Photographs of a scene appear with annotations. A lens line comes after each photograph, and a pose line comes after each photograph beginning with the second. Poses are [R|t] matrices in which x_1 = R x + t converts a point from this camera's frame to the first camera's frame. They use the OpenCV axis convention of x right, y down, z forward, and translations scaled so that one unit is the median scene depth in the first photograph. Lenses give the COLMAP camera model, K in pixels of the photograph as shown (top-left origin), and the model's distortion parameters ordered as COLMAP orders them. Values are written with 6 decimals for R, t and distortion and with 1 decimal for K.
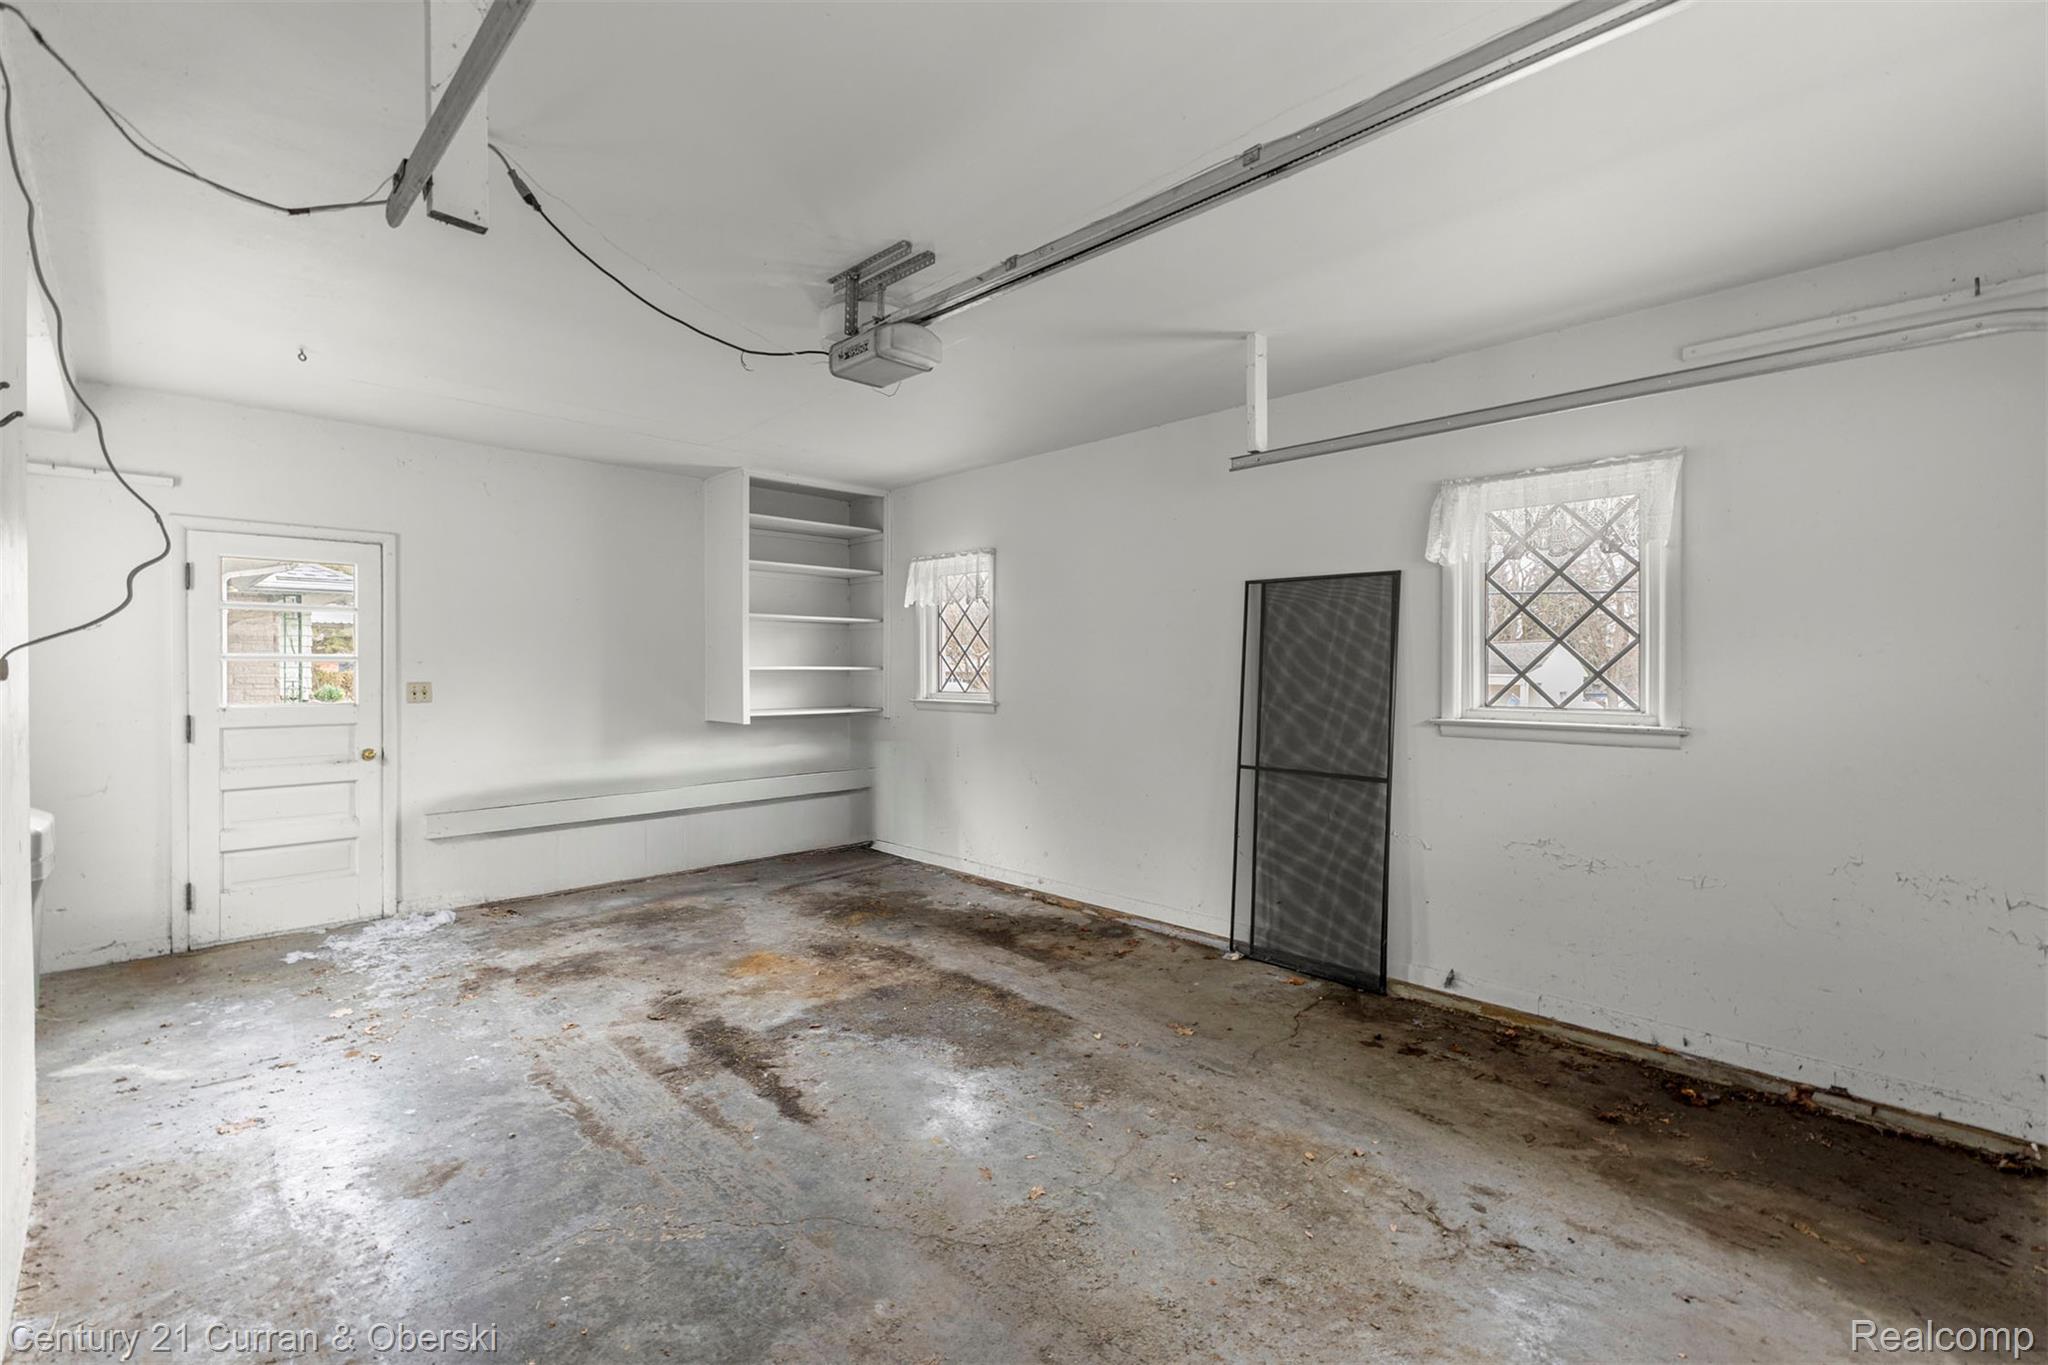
lens RADIAL K [[882.0, 0, 1032.9], [0, 882.0, 675.0], [0, 0, 1]] dist [0.021280, -0.005717]
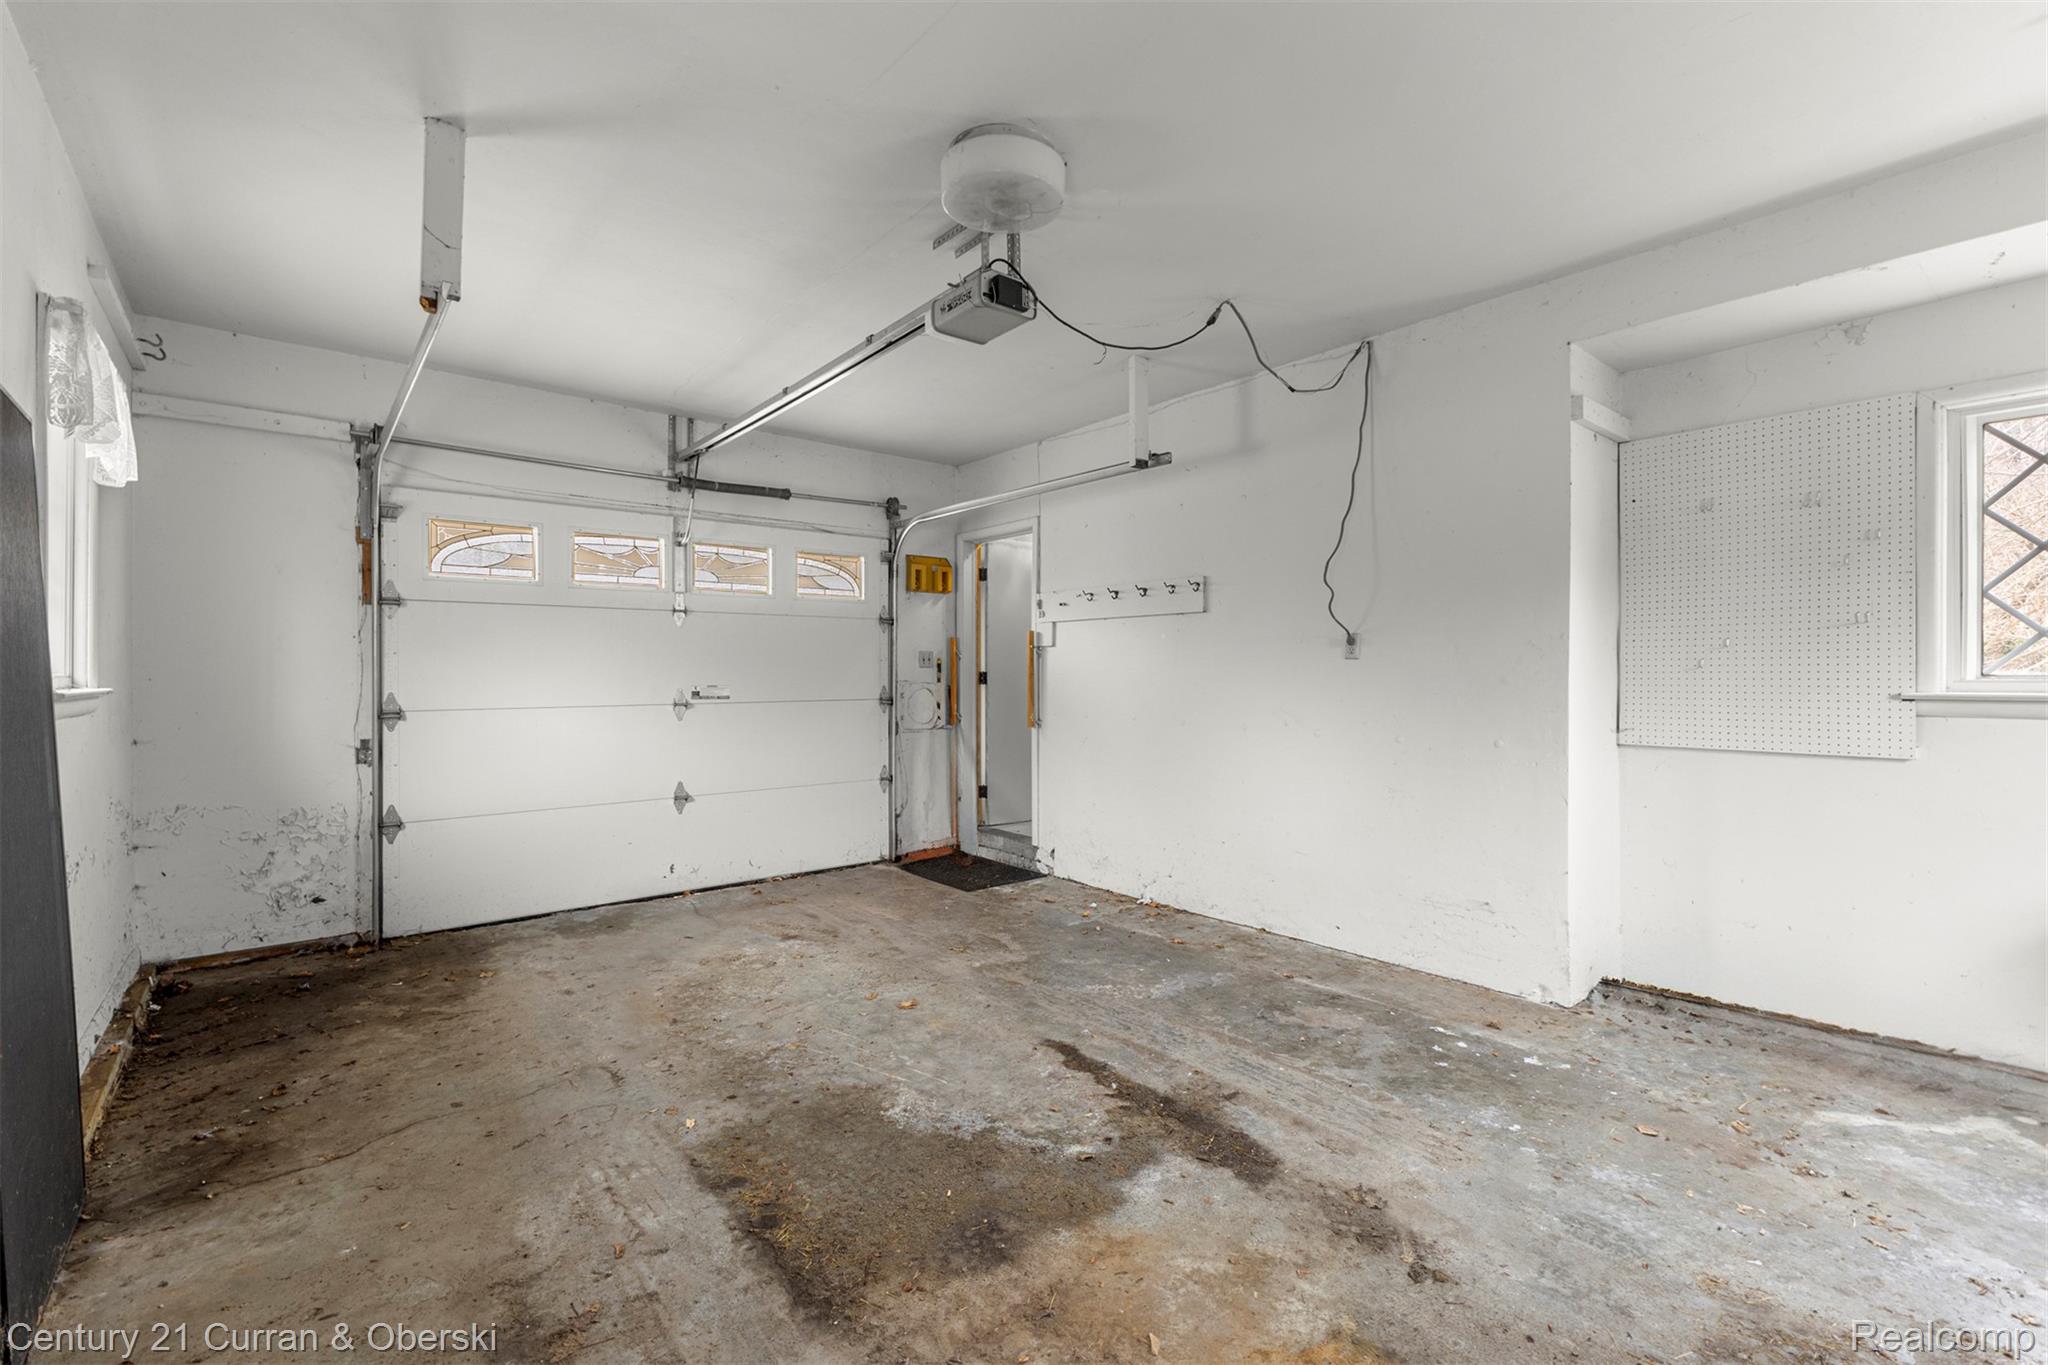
lens RADIAL K [[882.0, 0, 1032.9], [0, 882.0, 675.0], [0, 0, 1]] dist [0.021280, -0.005717]
pose [[-0.996021, -0.001680, 0.089107, -0.282797], [-0.001117, 0.999979, 0.006373, 0.038297], [-0.089116, 0.006248, -0.996002, 1.774938]]
